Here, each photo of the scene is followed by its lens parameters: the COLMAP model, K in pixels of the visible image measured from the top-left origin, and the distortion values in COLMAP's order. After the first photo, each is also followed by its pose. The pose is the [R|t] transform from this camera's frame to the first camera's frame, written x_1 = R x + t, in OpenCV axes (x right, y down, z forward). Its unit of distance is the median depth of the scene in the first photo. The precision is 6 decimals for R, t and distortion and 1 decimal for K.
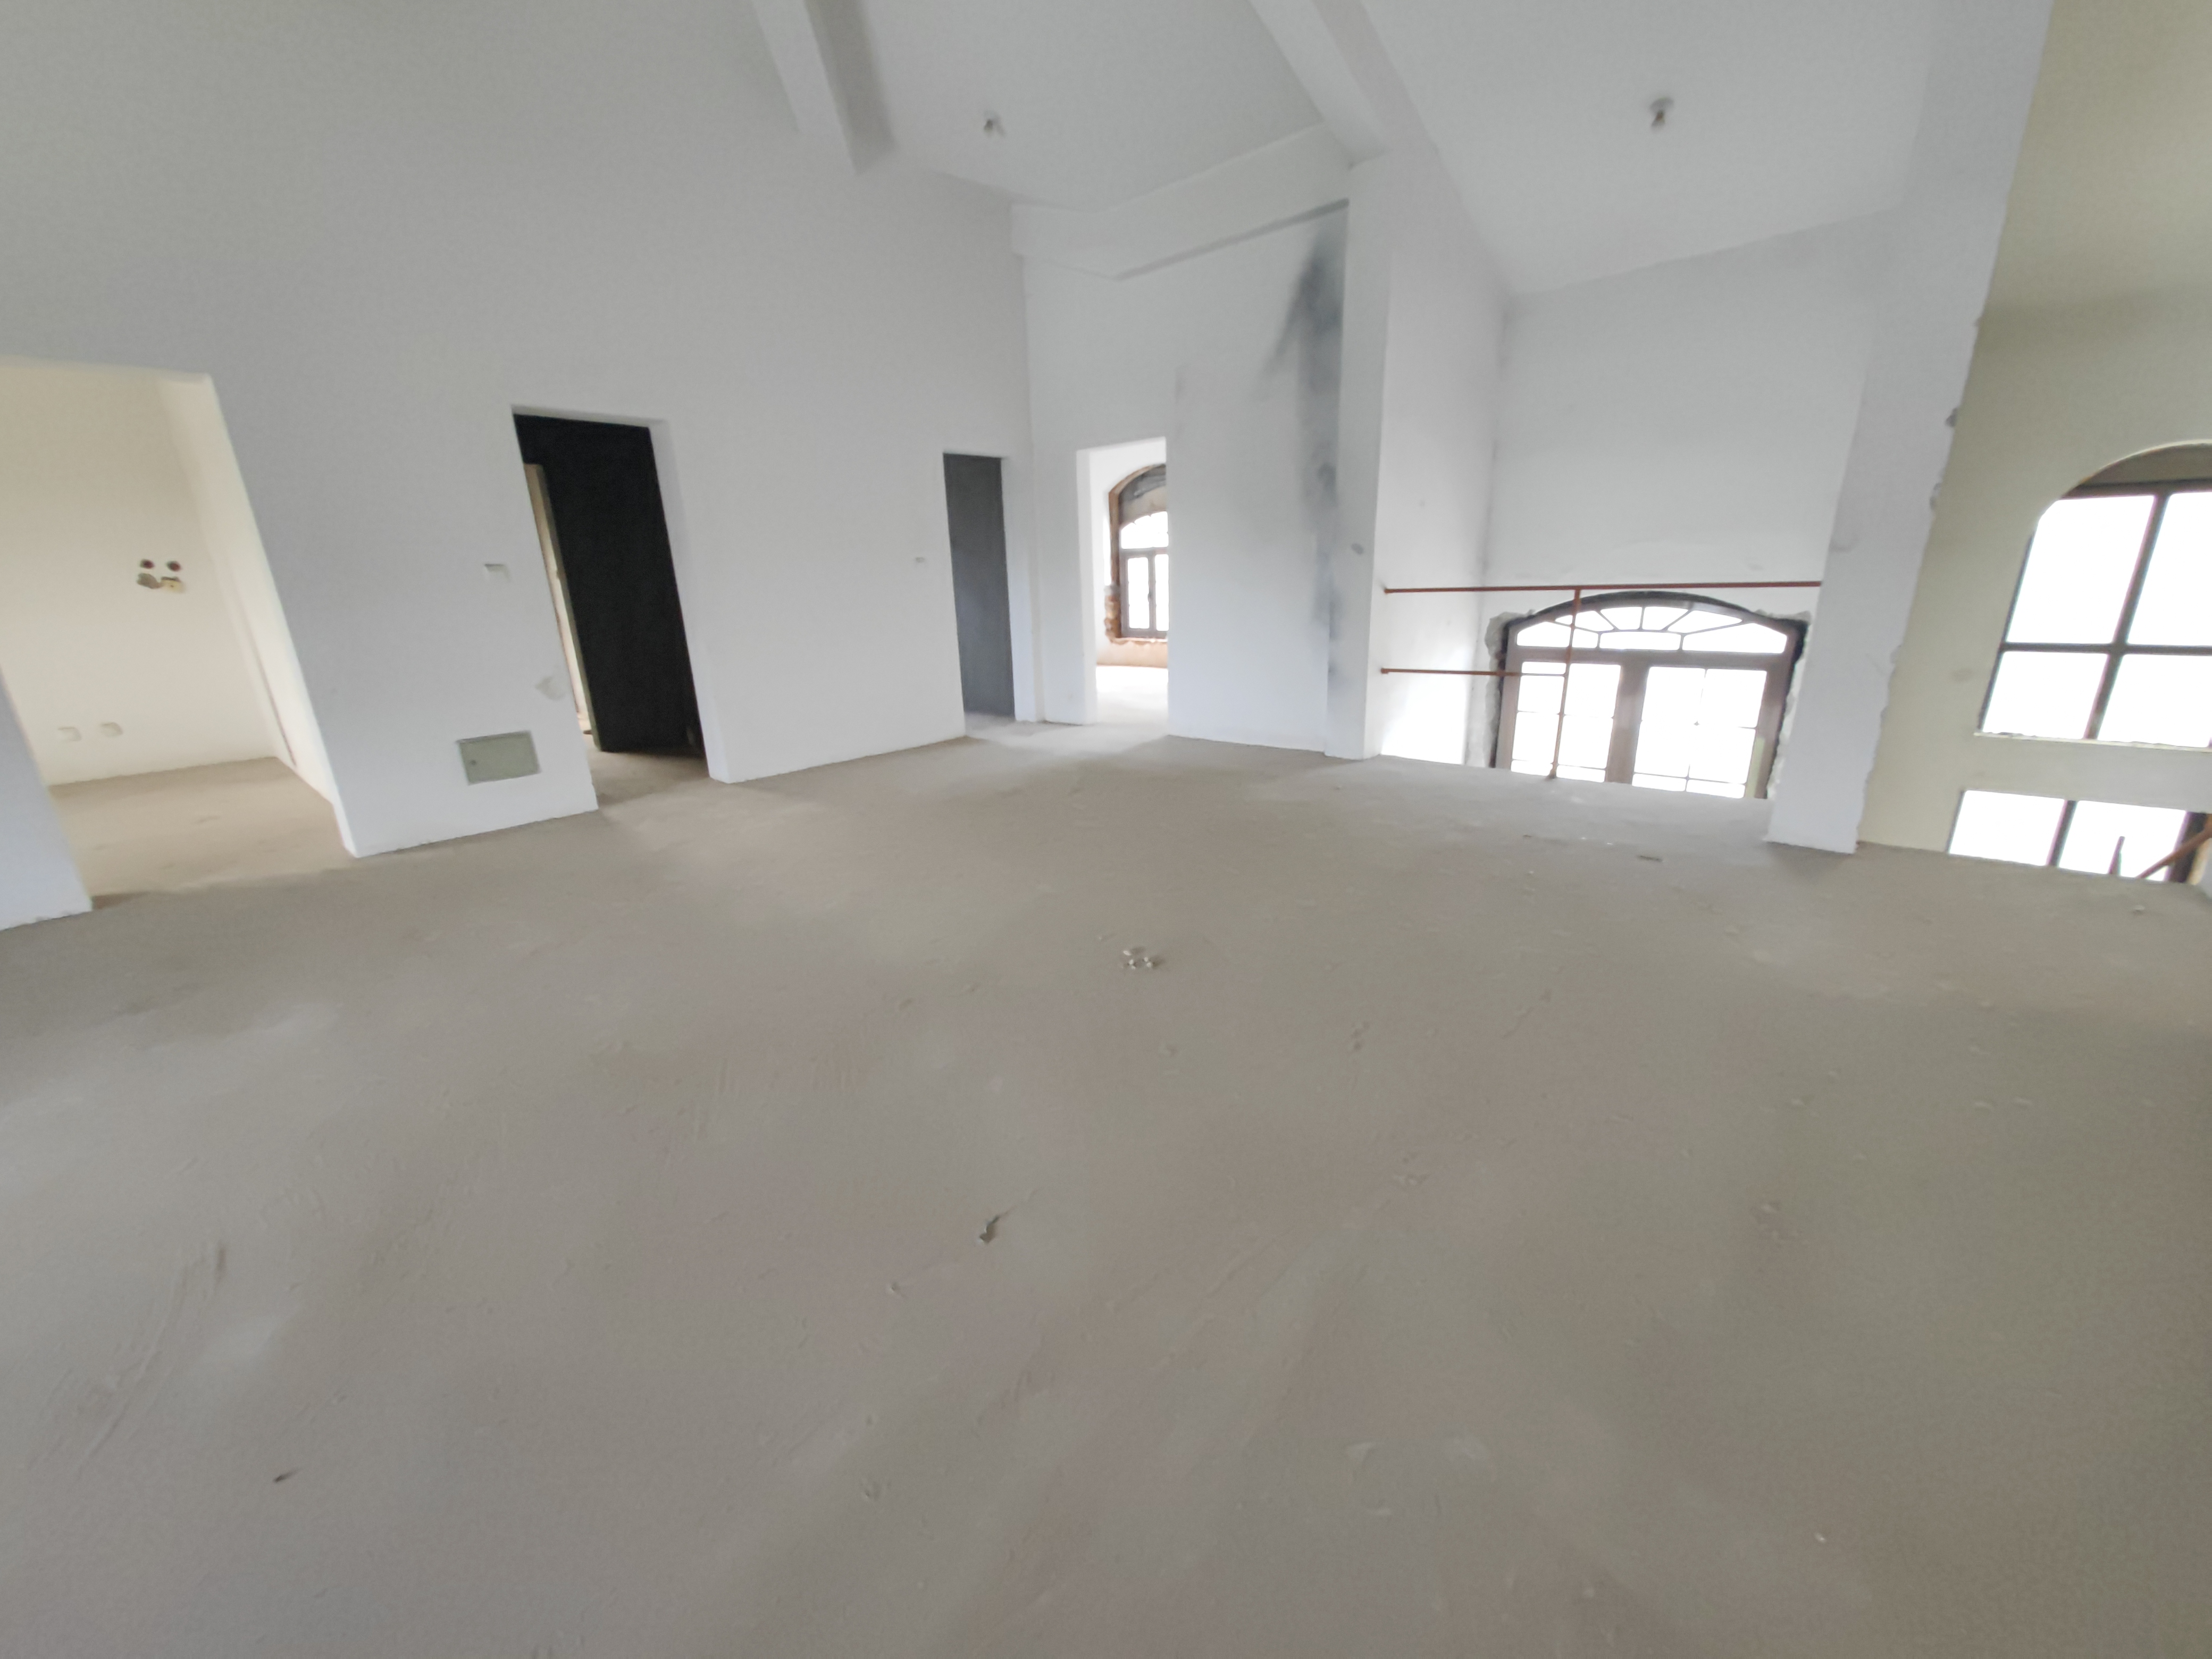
lens RADIAL K [[853.1, 0, 1100.8], [0, 853.1, 833.9], [0, 0, 1]] dist [0.004638, -0.002823]
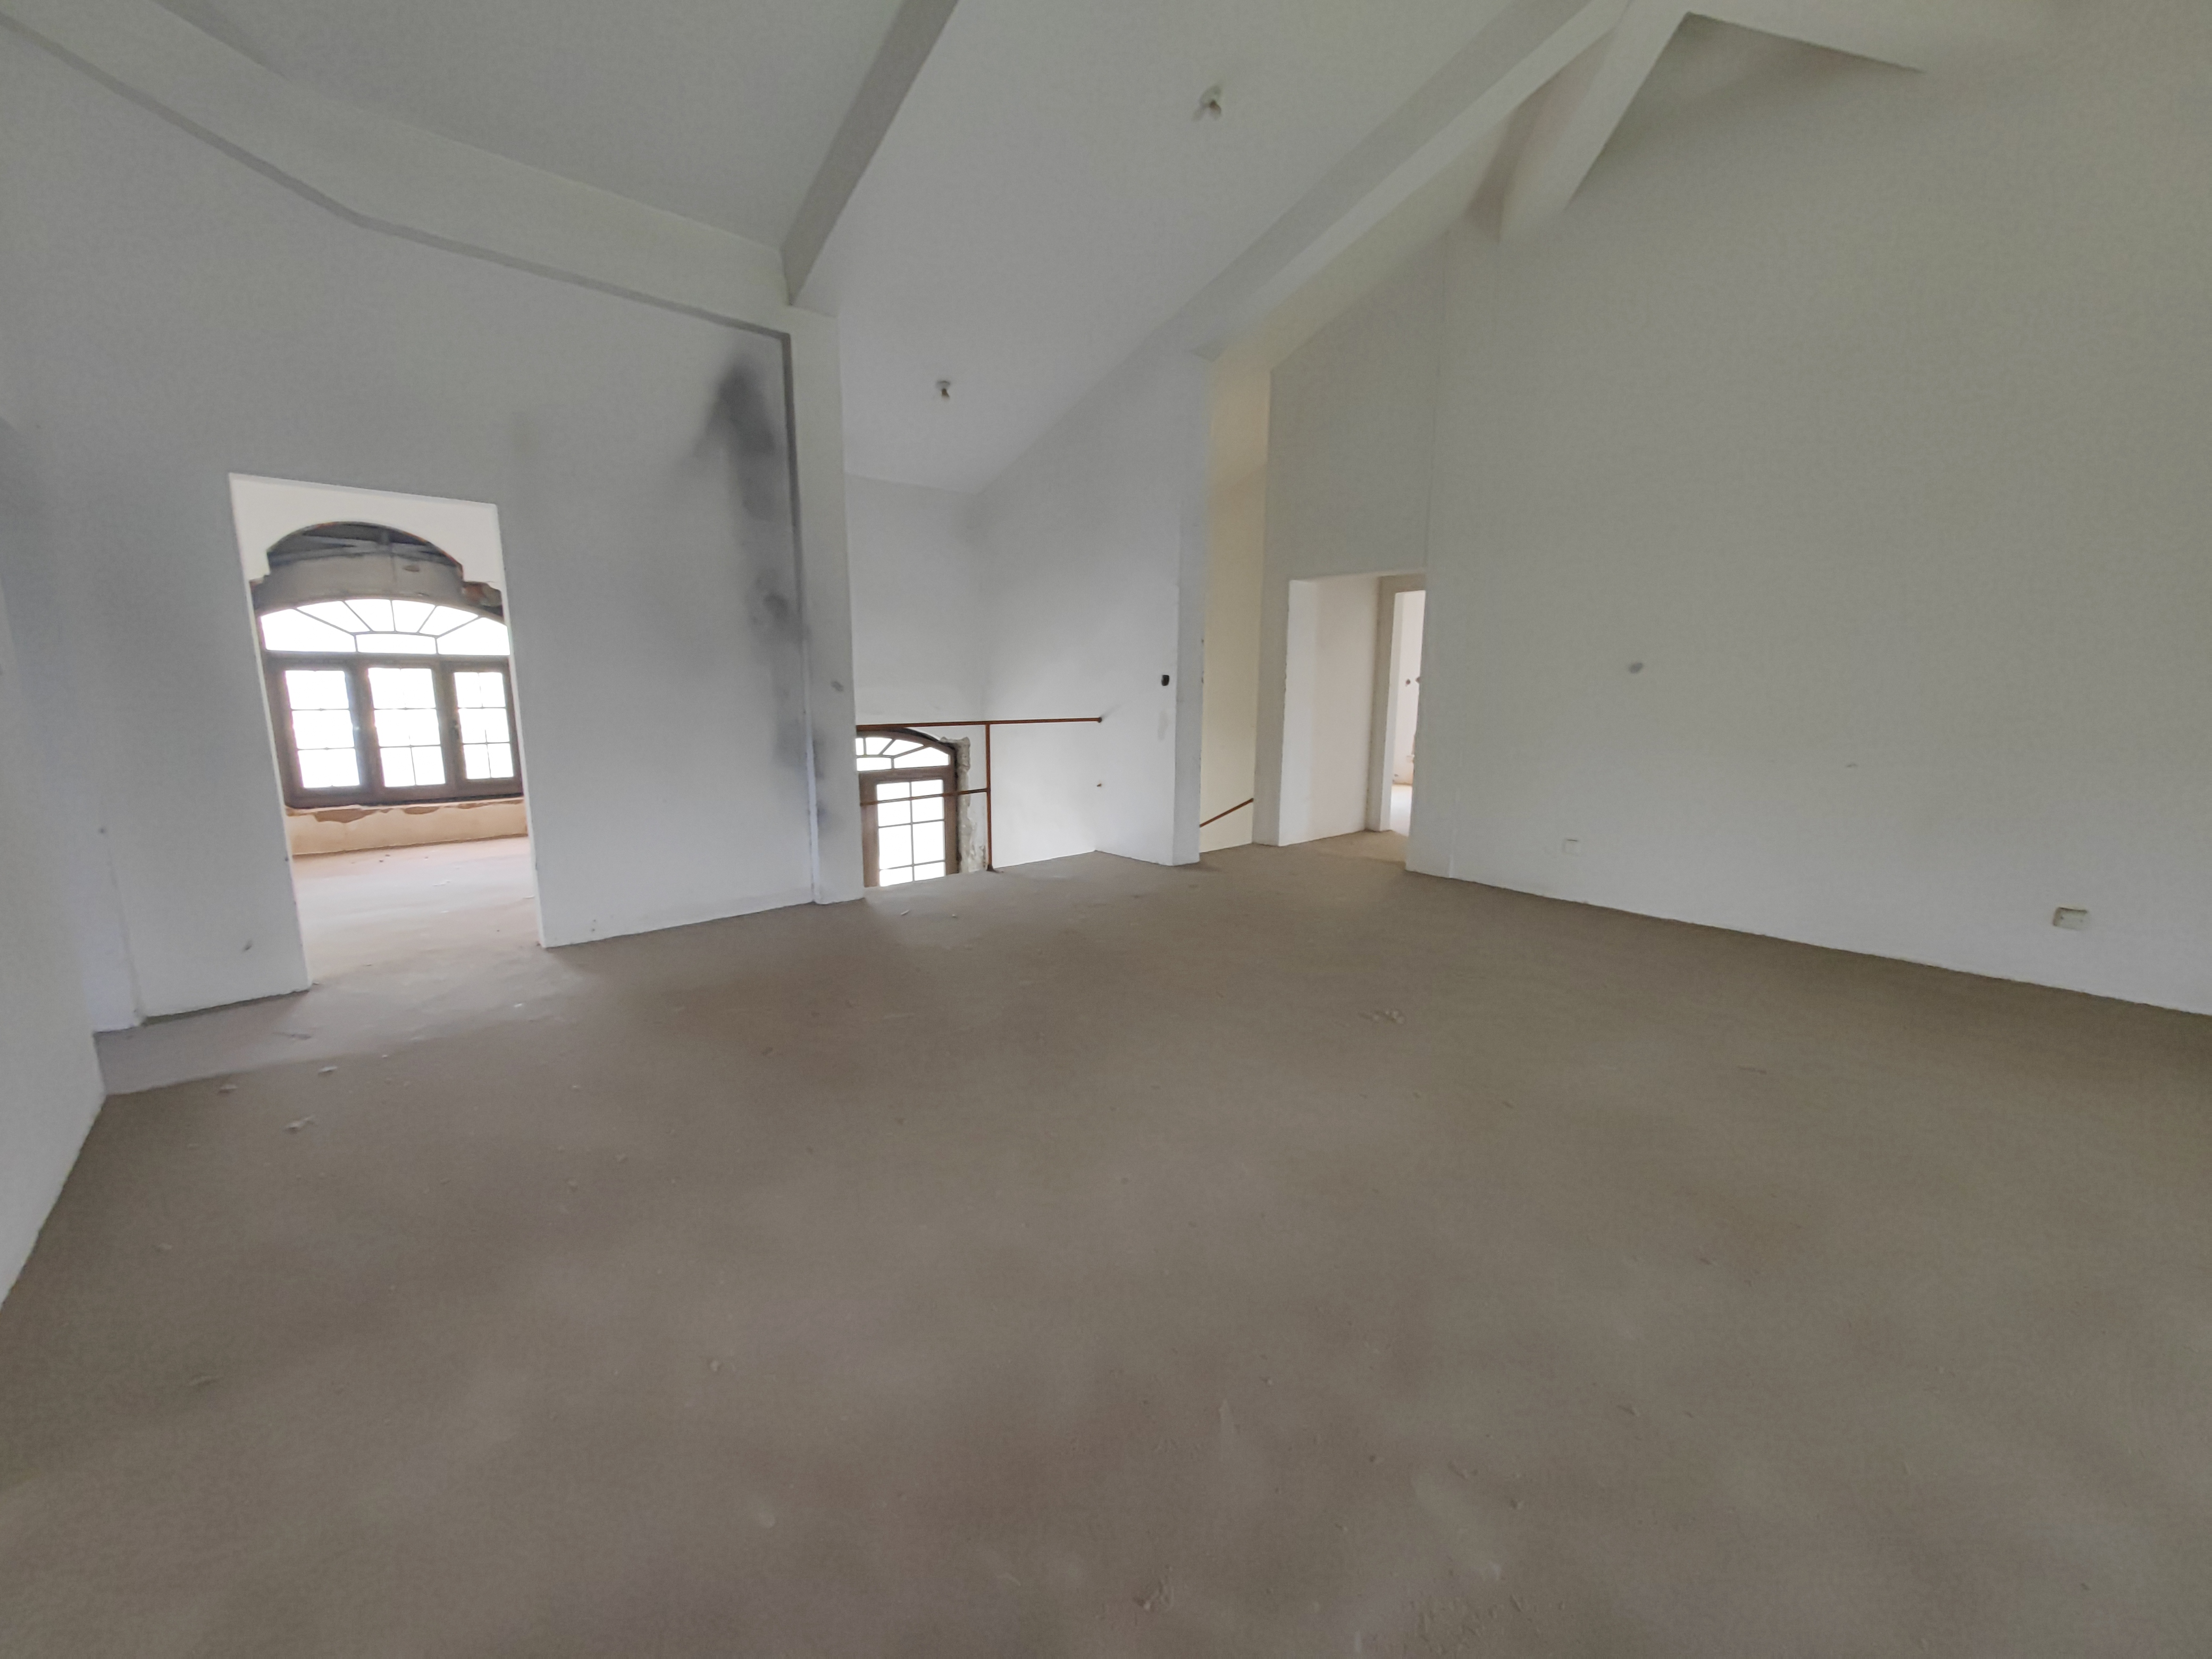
lens RADIAL K [[853.1, 0, 1100.8], [0, 853.1, 833.9], [0, 0, 1]] dist [0.004638, -0.002823]
pose [[0.032380, -0.135038, 0.990311, -0.656185], [0.277363, 0.953128, 0.120899, -0.200954], [-0.960219, 0.270761, 0.068317, 0.667697]]
